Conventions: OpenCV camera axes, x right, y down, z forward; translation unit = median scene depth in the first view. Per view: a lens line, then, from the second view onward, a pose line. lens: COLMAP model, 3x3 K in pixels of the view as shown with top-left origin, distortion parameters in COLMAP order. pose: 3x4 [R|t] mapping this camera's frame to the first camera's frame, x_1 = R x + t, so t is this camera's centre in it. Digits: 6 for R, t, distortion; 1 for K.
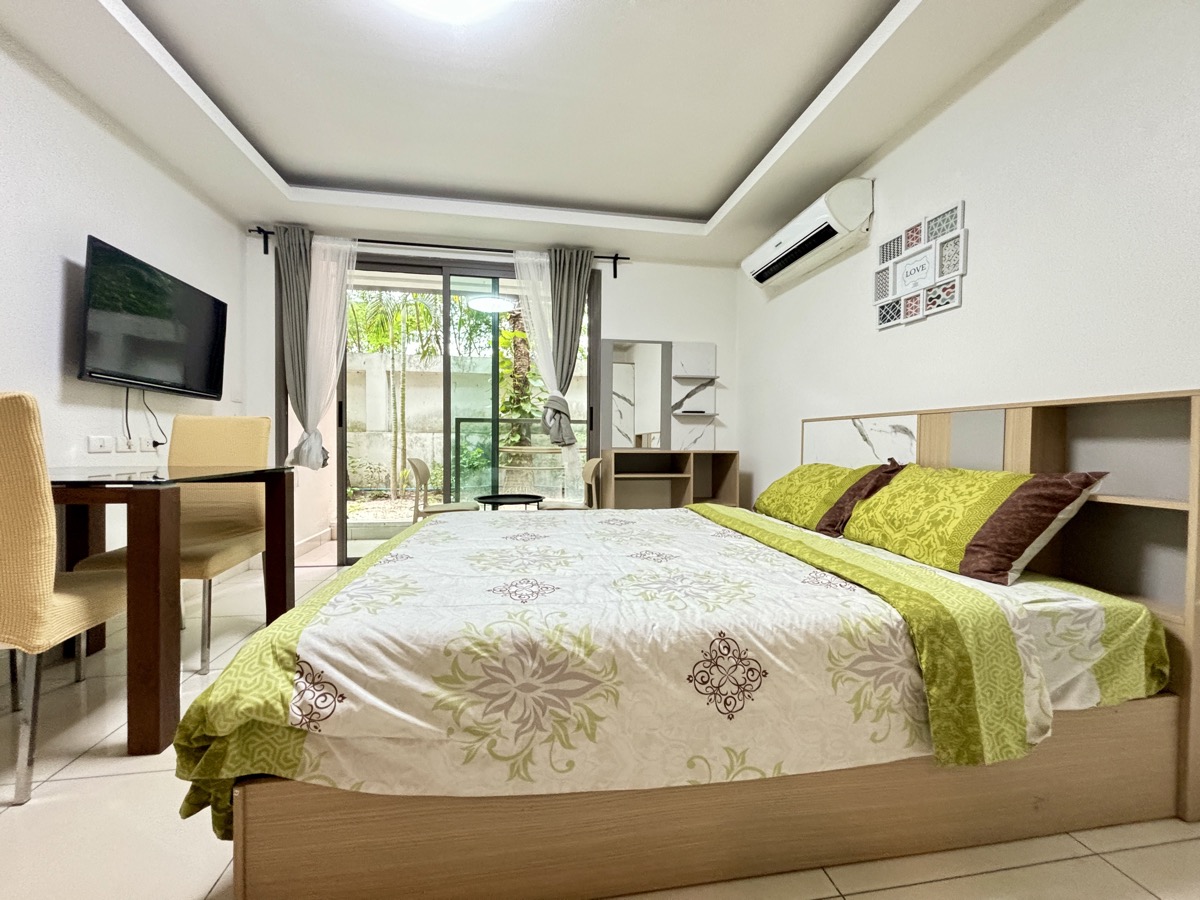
lens RADIAL K [[482.1, 0, 602.9], [0, 482.1, 449.1], [0, 0, 1]] dist [0.003584, -0.000190]
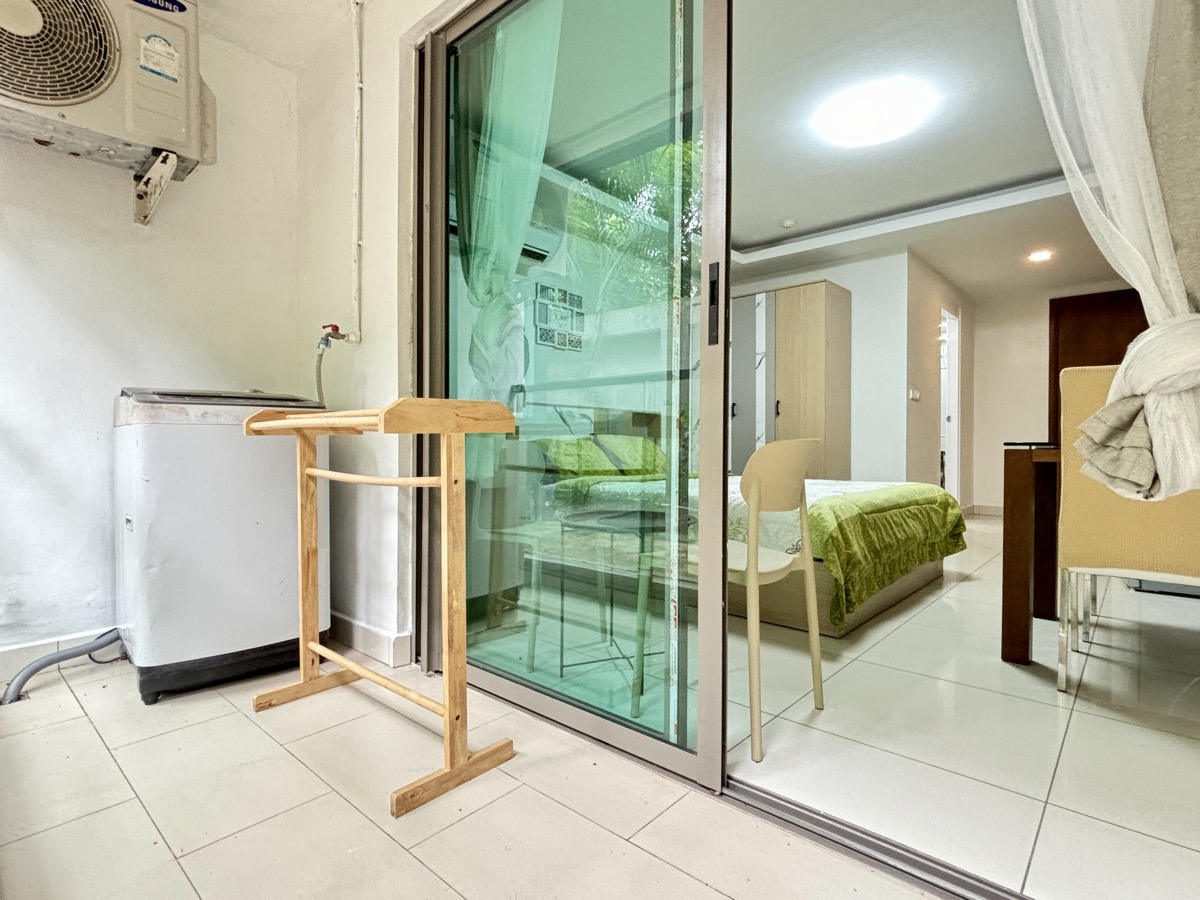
lens RADIAL K [[606.6, 0, 597.8], [0, 606.6, 447.3], [0, 0, 1]] dist [-0.001423, 0.000547]
pose [[-0.616503, -0.014224, 0.787224, -0.836745], [0.004454, 0.999758, 0.021552, 0.015528], [-0.787340, 0.016793, -0.616290, 1.765593]]
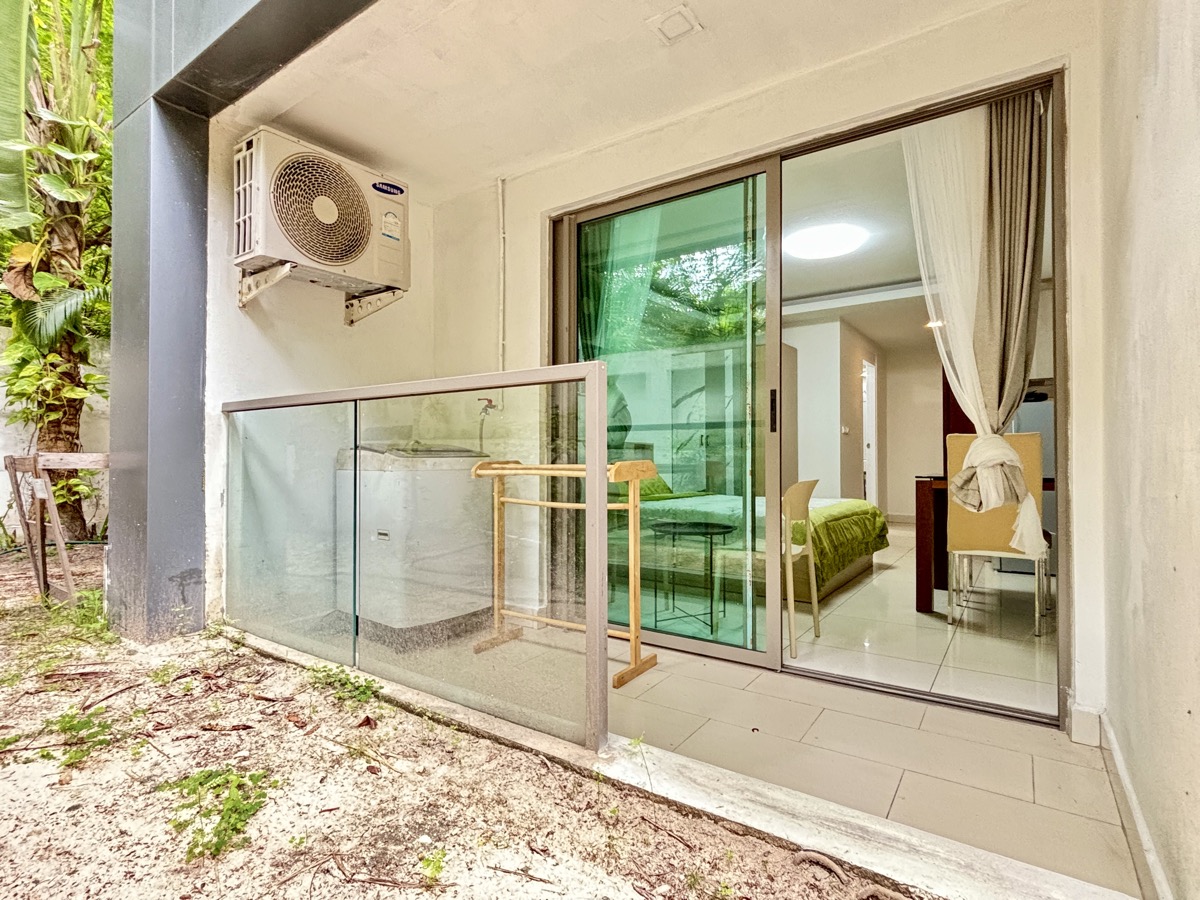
lens RADIAL K [[601.3, 0, 600.0], [0, 601.3, 450.0], [0, 0, 1]] dist [0.011585, -0.000071]
pose [[-0.706333, 0.002527, 0.707876, -0.975222], [0.006646, 0.999973, 0.003061, -0.035547], [-0.707849, 0.006867, -0.706330, 2.240140]]
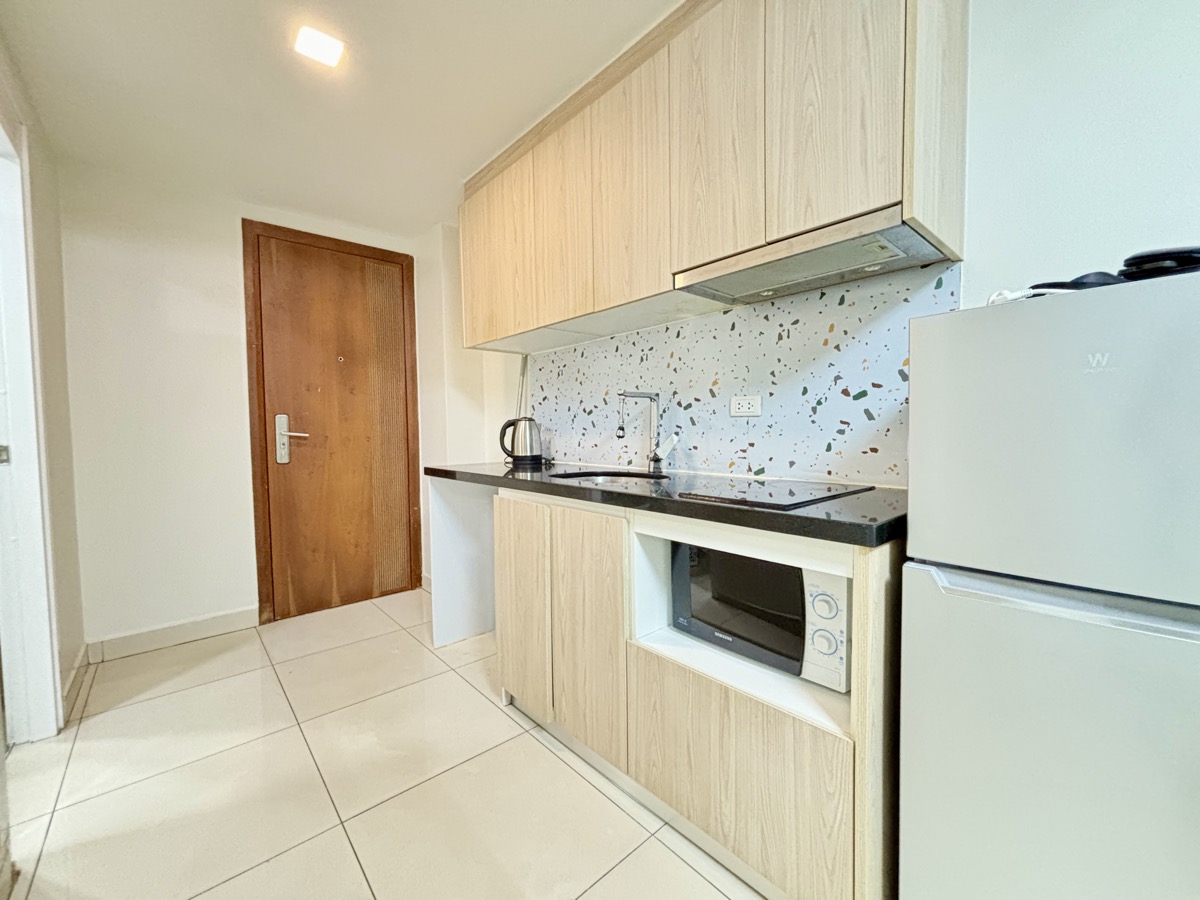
lens RADIAL K [[487.8, 0, 600.0], [0, 487.8, 450.0], [0, 0, 1]] dist [0.001801, -0.000162]
pose [[-0.853040, 0.024176, -0.521285, -0.134630], [-0.003009, 0.998682, 0.051240, -0.079769], [0.521836, 0.045278, -0.851843, 0.154275]]
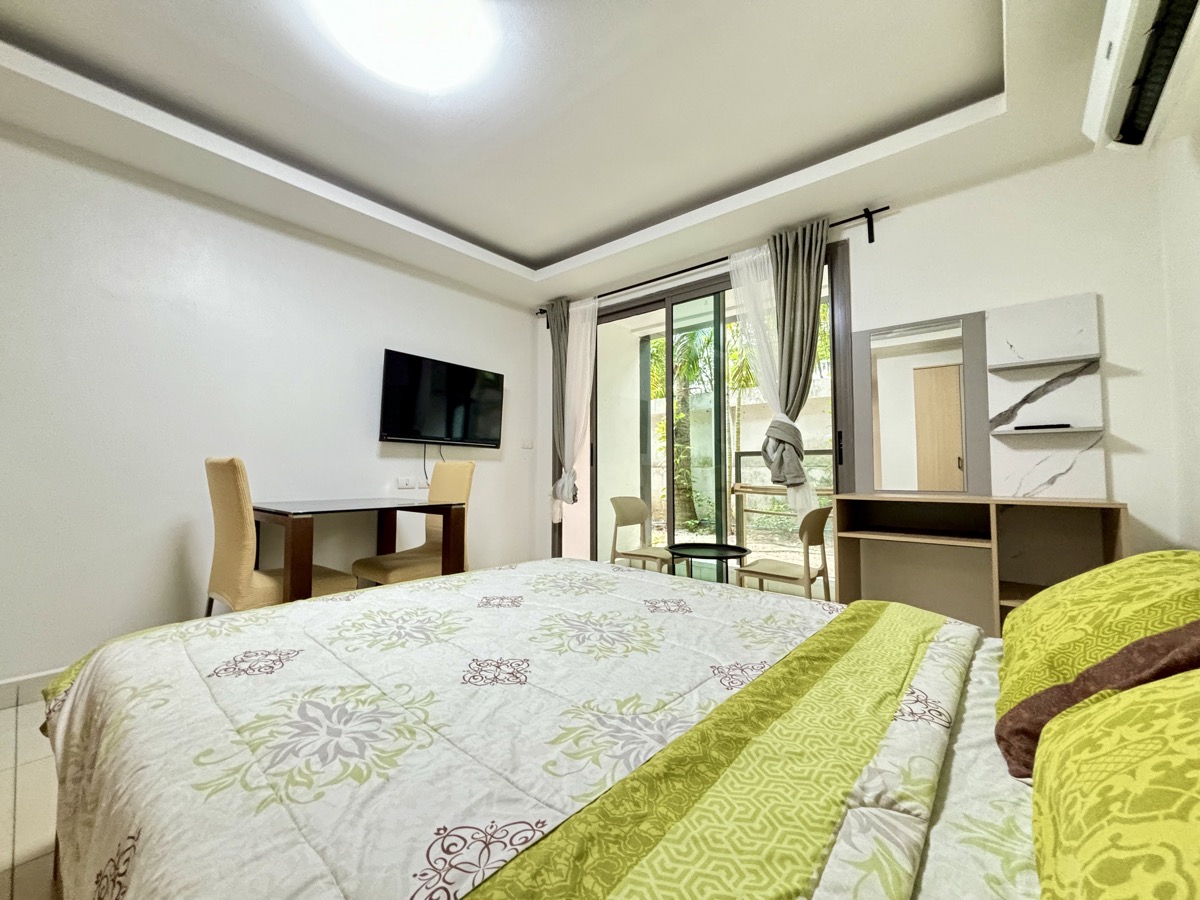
lens RADIAL K [[482.1, 0, 602.9], [0, 482.1, 449.1], [0, 0, 1]] dist [0.003584, -0.000190]
pose [[0.646185, -0.042943, -0.761972, 0.416784], [-0.007239, 0.998026, -0.062385, -0.020972], [0.763147, 0.045828, 0.644598, 0.398059]]
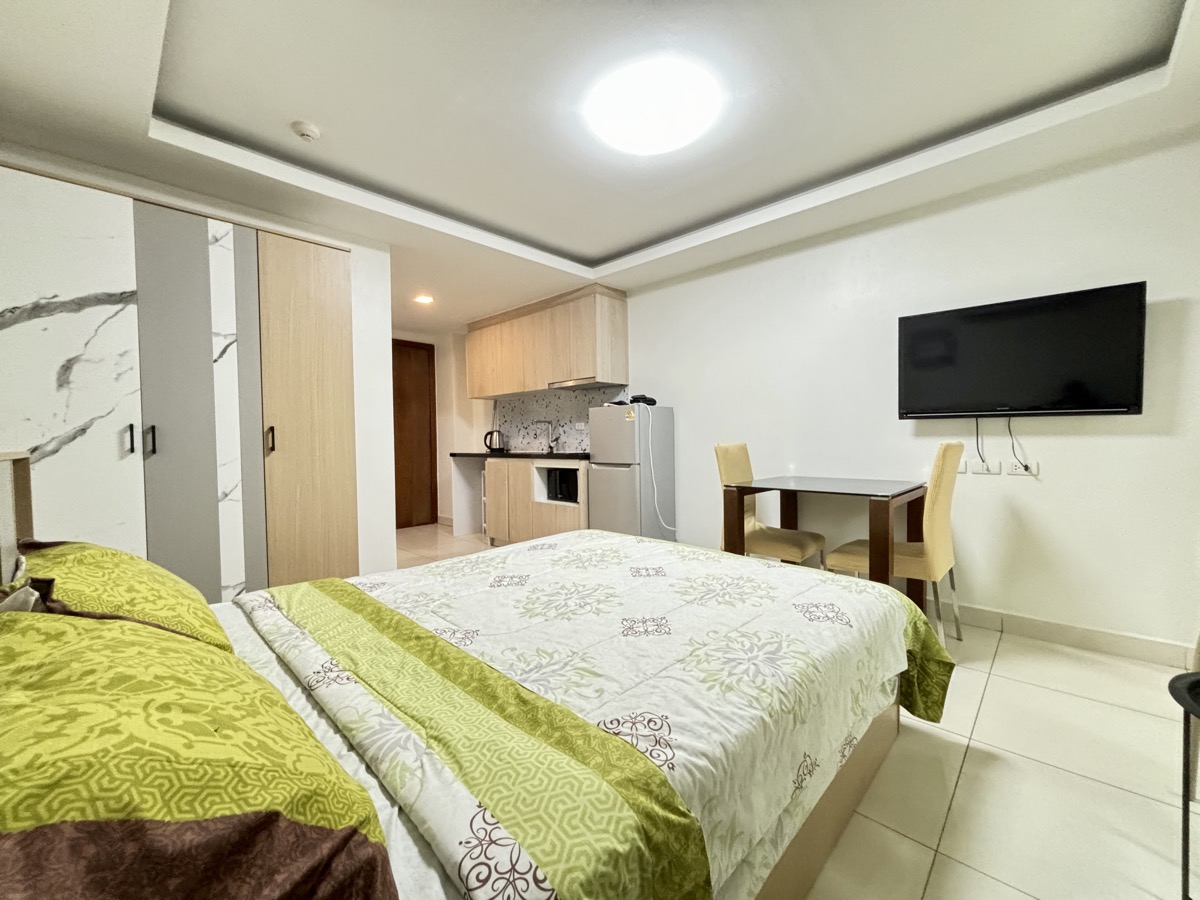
lens RADIAL K [[487.8, 0, 600.0], [0, 487.8, 450.0], [0, 0, 1]] dist [0.001801, -0.000162]
pose [[-0.807676, 0.015440, -0.589425, 0.359972], [-0.001252, 0.999610, 0.027900, -0.069479], [0.589626, 0.023272, -0.807341, 1.200608]]
